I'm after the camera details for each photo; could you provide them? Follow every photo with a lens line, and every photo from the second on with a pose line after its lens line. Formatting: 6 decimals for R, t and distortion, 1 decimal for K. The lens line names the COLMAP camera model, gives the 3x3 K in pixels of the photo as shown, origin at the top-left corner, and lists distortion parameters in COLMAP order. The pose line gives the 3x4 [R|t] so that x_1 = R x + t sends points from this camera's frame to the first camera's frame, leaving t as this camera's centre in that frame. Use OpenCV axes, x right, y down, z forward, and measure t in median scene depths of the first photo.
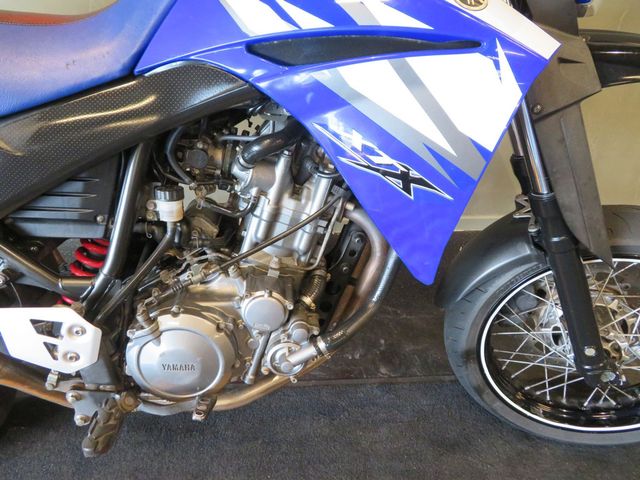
lens RADIAL K [[459.0, 0, 320.0], [0, 459.0, 240.0], [0, 0, 1]] dist [-0.005803, 0.002254]
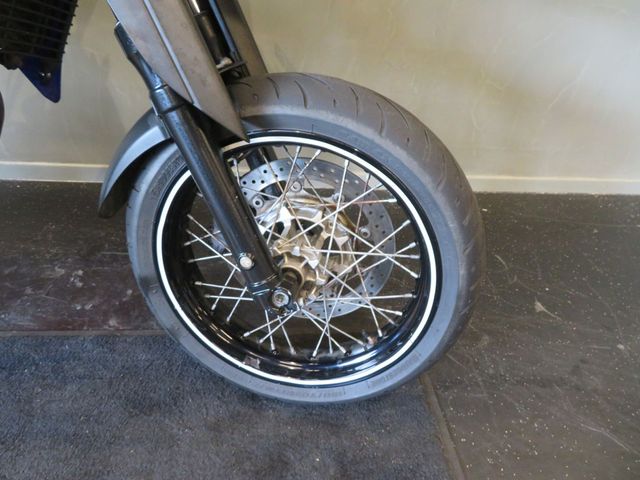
lens RADIAL K [[459.0, 0, 320.0], [0, 459.0, 240.0], [0, 0, 1]] dist [-0.005803, 0.002254]
pose [[0.997975, 0.025378, 0.058321, 0.762618], [-0.023218, 0.999030, -0.037428, 0.266317], [-0.059214, 0.035998, 0.997596, 0.259795]]
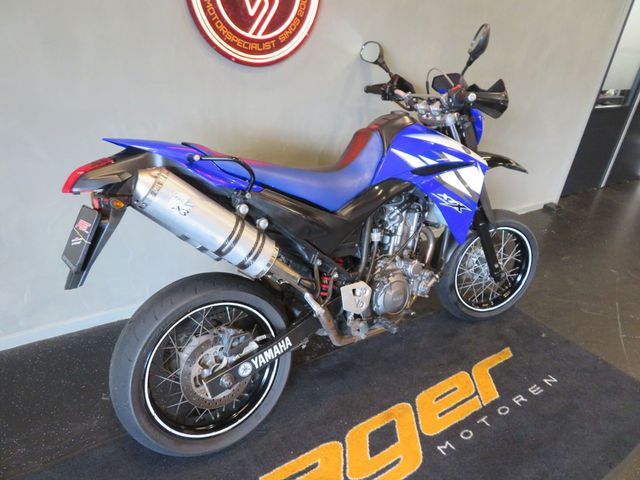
lens RADIAL K [[459.0, 0, 320.0], [0, 459.0, 240.0], [0, 0, 1]] dist [-0.005803, 0.002254]
pose [[0.852542, -0.185111, 0.488779, -1.712292], [0.264803, 0.959249, -0.098589, 0.107761], [-0.450612, 0.213481, 0.866819, -0.944538]]
